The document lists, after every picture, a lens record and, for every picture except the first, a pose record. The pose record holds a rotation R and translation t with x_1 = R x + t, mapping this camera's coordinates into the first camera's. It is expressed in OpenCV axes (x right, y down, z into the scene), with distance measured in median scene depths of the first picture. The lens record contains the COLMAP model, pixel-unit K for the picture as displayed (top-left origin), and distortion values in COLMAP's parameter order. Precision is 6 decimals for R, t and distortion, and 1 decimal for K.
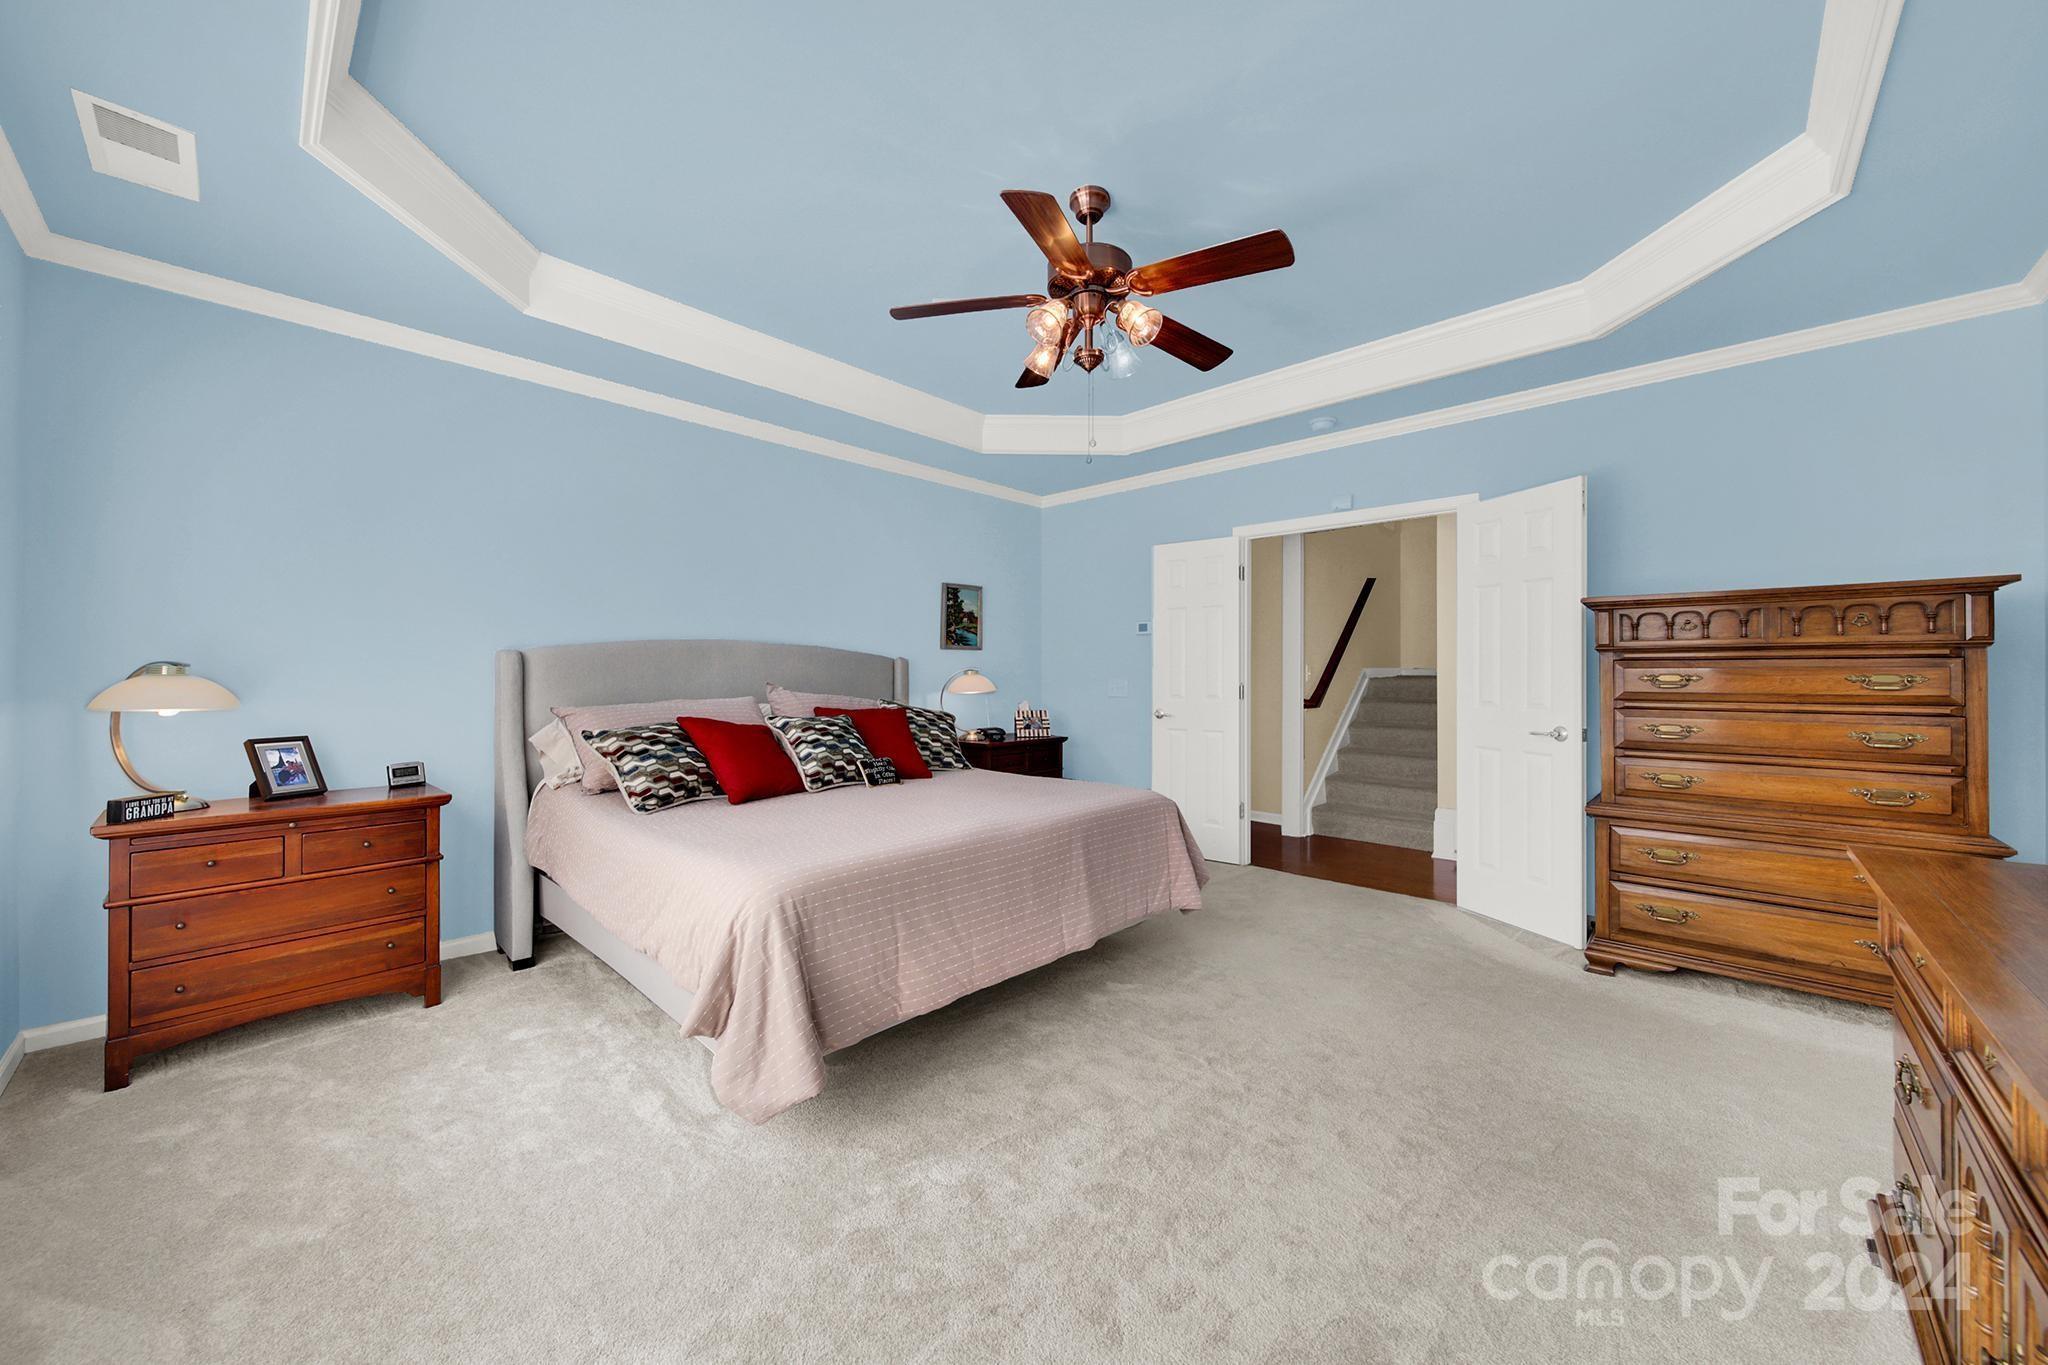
lens RADIAL K [[743.2, 0, 1019.0], [0, 743.2, 673.4], [0, 0, 1]] dist [0.000481, 0.000182]
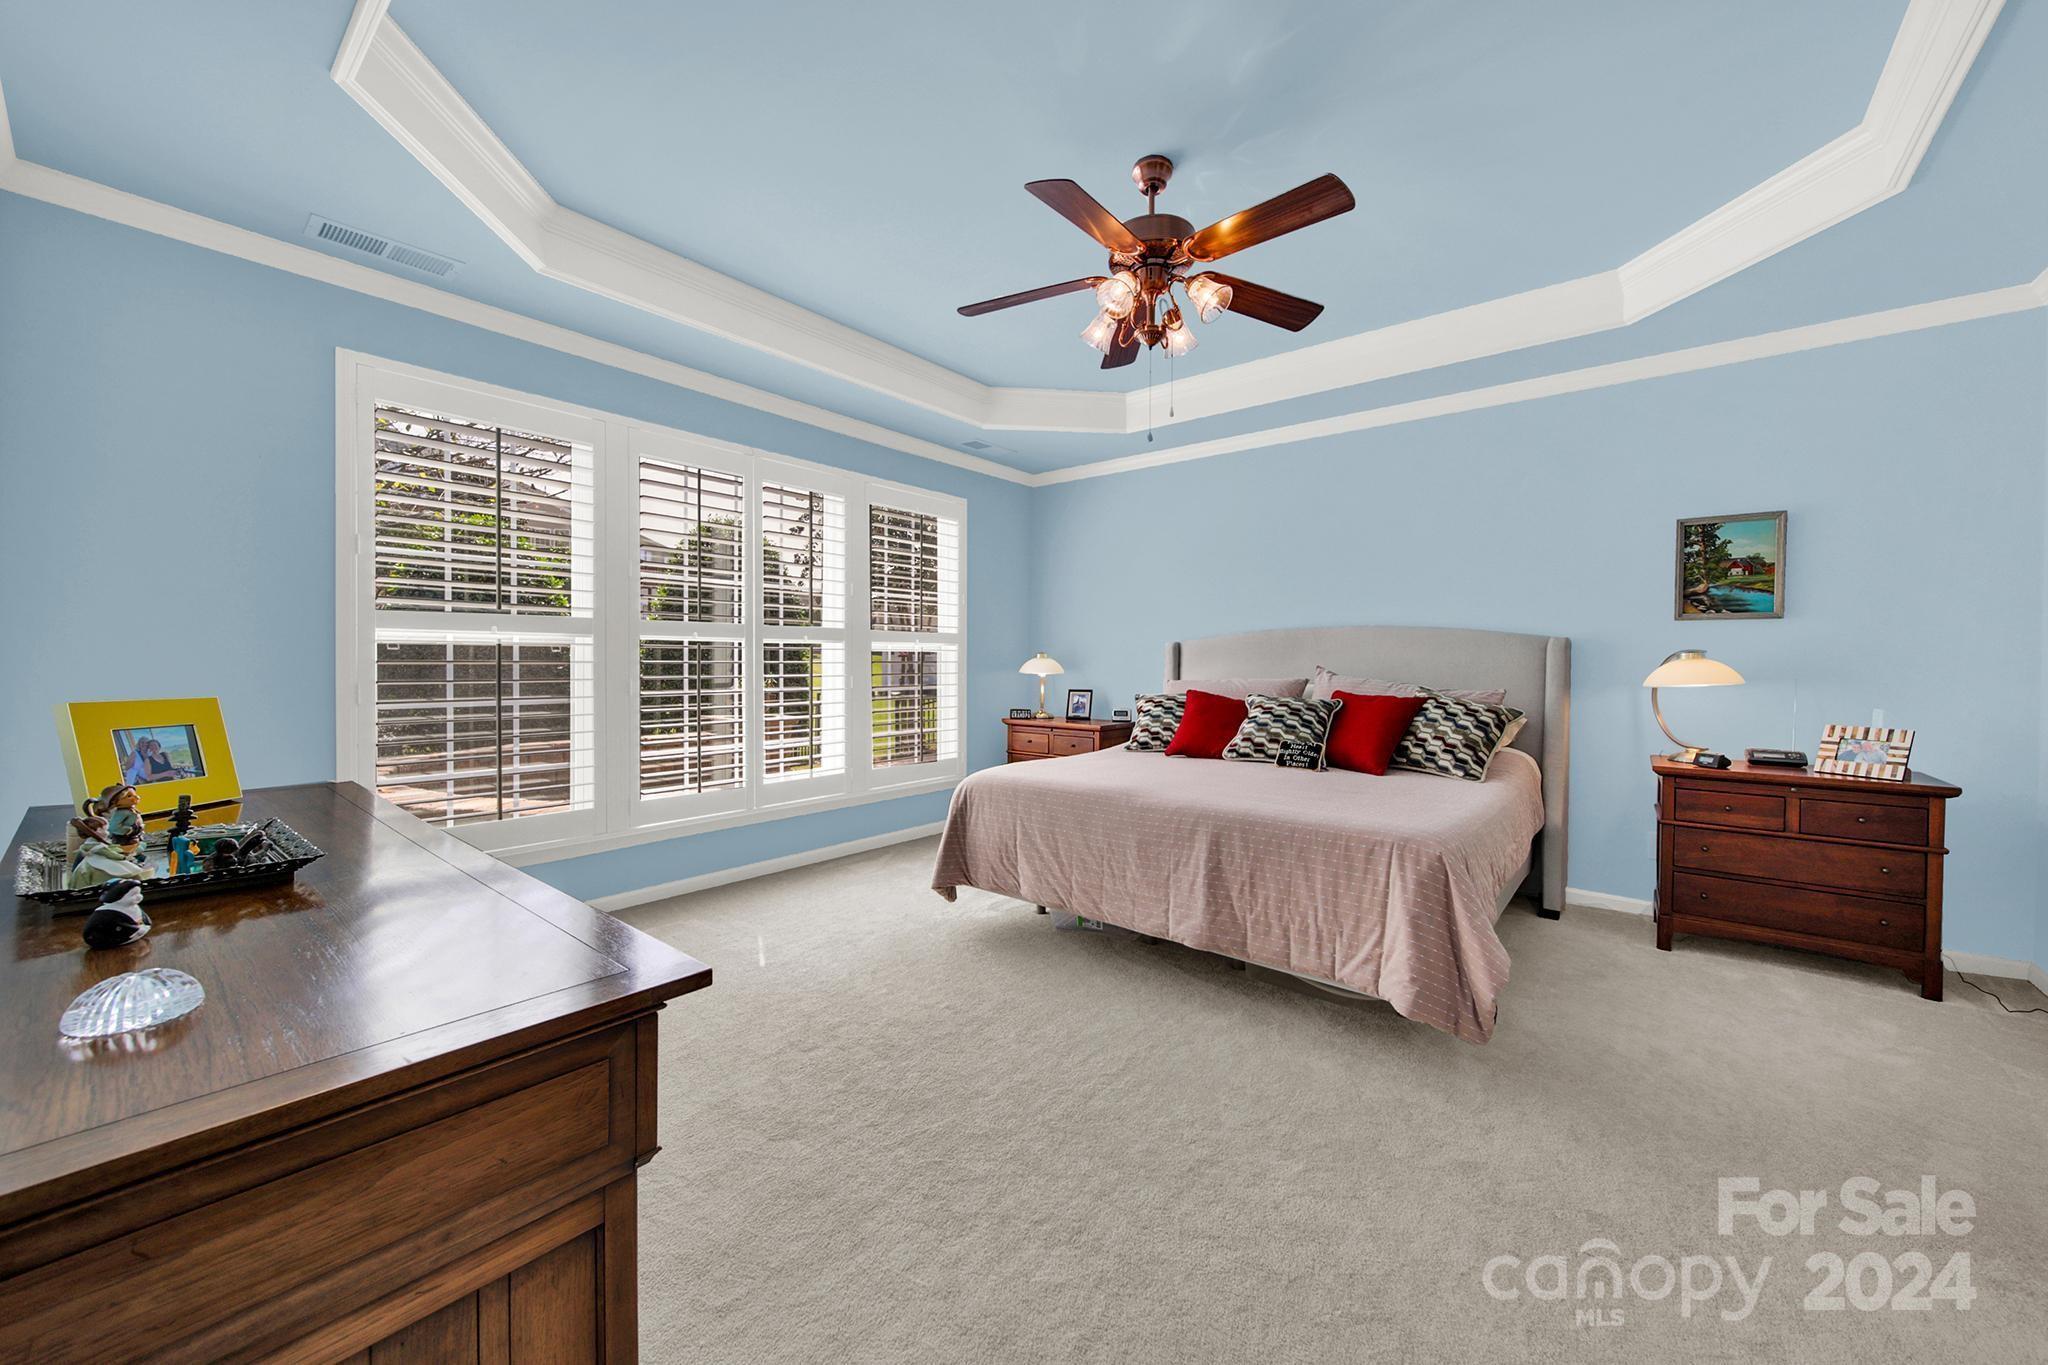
lens RADIAL K [[757.3, 0, 1020.2], [0, 757.3, 665.0], [0, 0, 1]] dist [-0.000490, -0.000094]
pose [[0.065301, 0.011091, -0.997804, 0.703293], [-0.000082, 0.999938, 0.011109, -0.000749], [0.997866, -0.000643, 0.065298, 0.485869]]
